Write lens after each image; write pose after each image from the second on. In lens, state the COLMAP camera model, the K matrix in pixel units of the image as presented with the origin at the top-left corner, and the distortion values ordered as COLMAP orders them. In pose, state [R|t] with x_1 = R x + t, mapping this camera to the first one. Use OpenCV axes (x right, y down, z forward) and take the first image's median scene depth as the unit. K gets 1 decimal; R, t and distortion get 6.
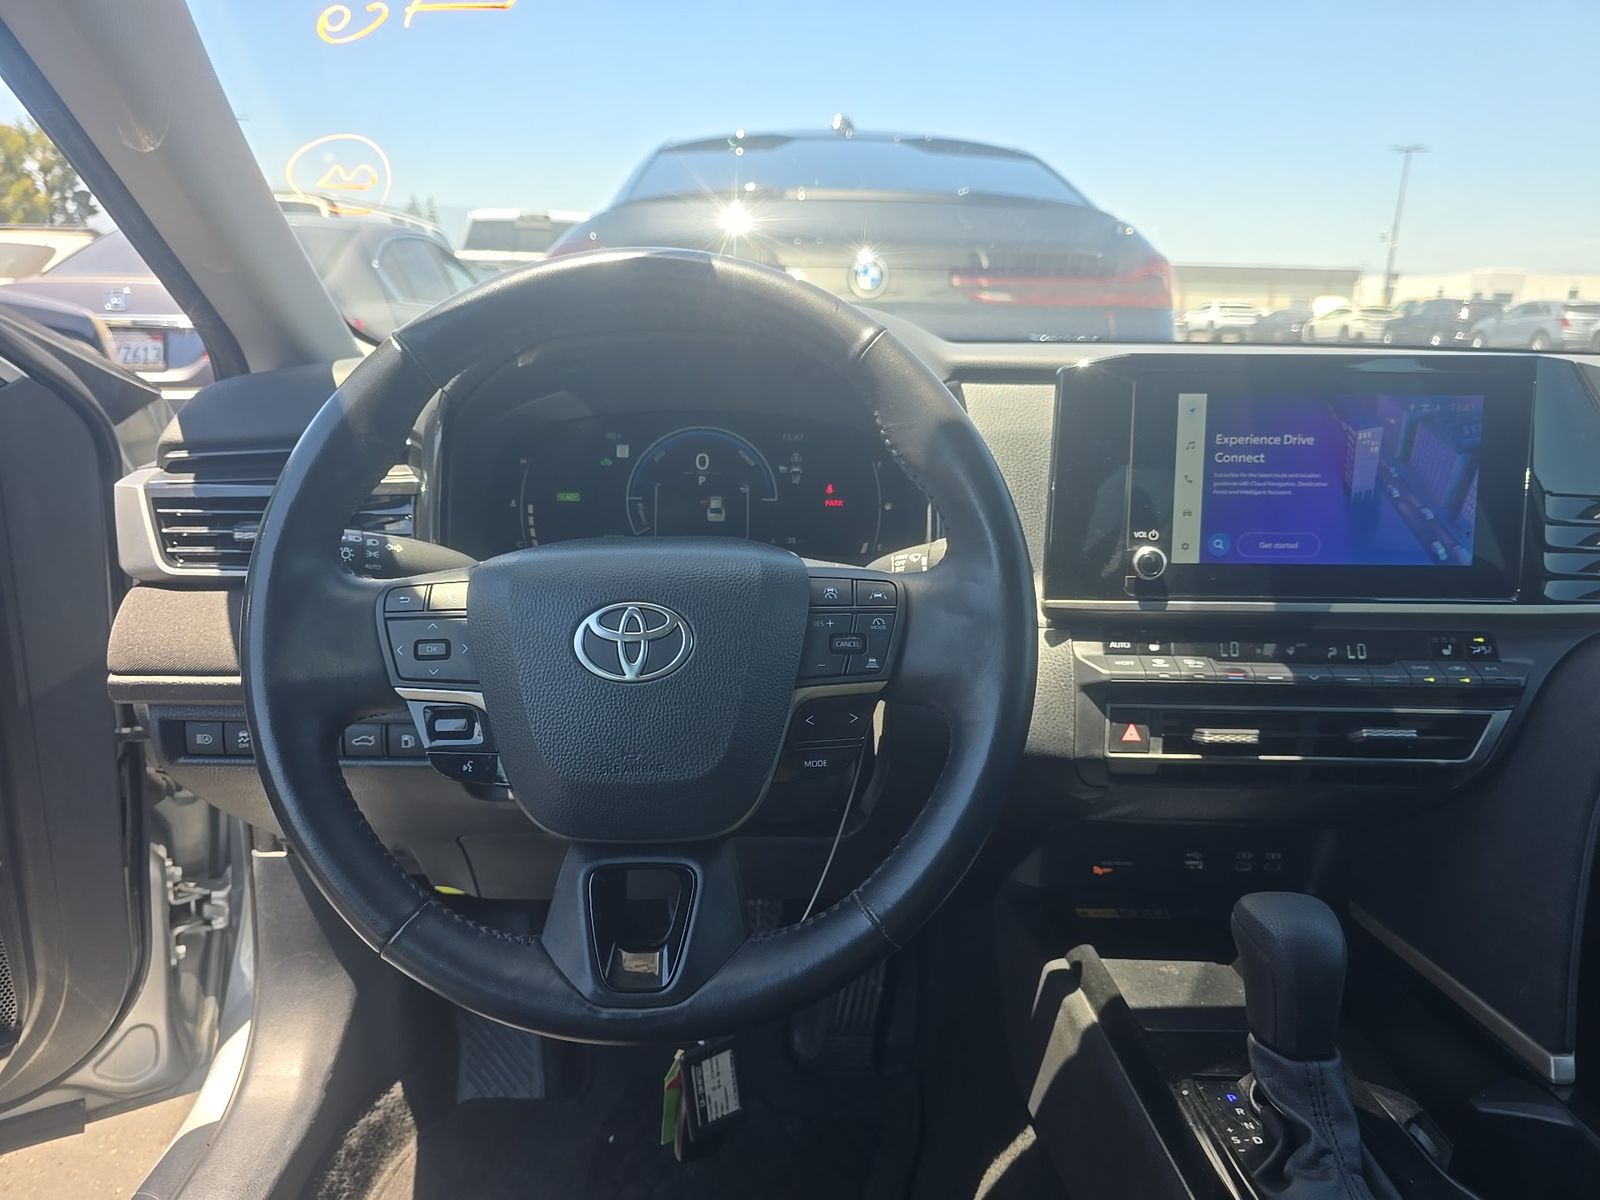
lens RADIAL K [[1133.7, 0, 790.2], [0, 1133.7, 595.1], [0, 0, 1]] dist [0.045102, -0.054679]
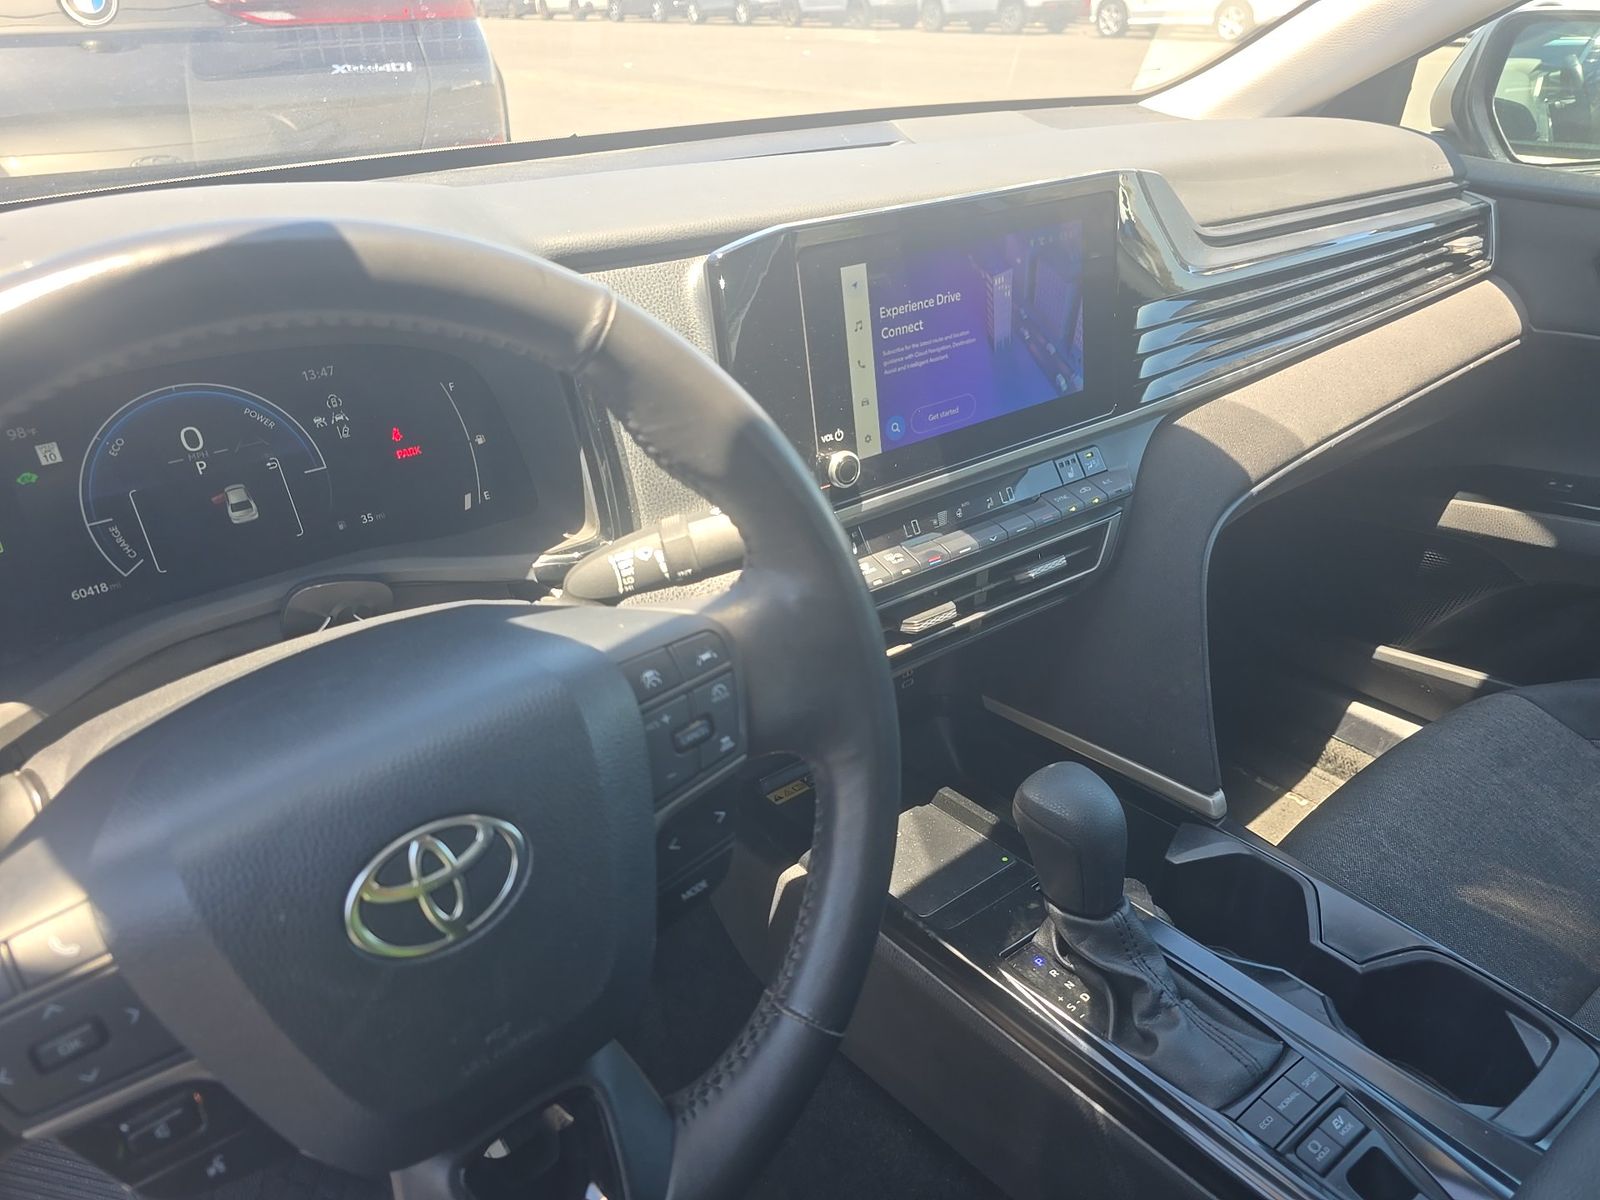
lens RADIAL K [[1133.7, 0, 790.2], [0, 1133.7, 595.1], [0, 0, 1]] dist [0.045102, -0.054679]
pose [[0.796197, -0.321580, 0.512500, -0.205749], [0.165541, 0.930518, 0.326699, -0.232825], [-0.581951, -0.175277, 0.794110, 0.298389]]
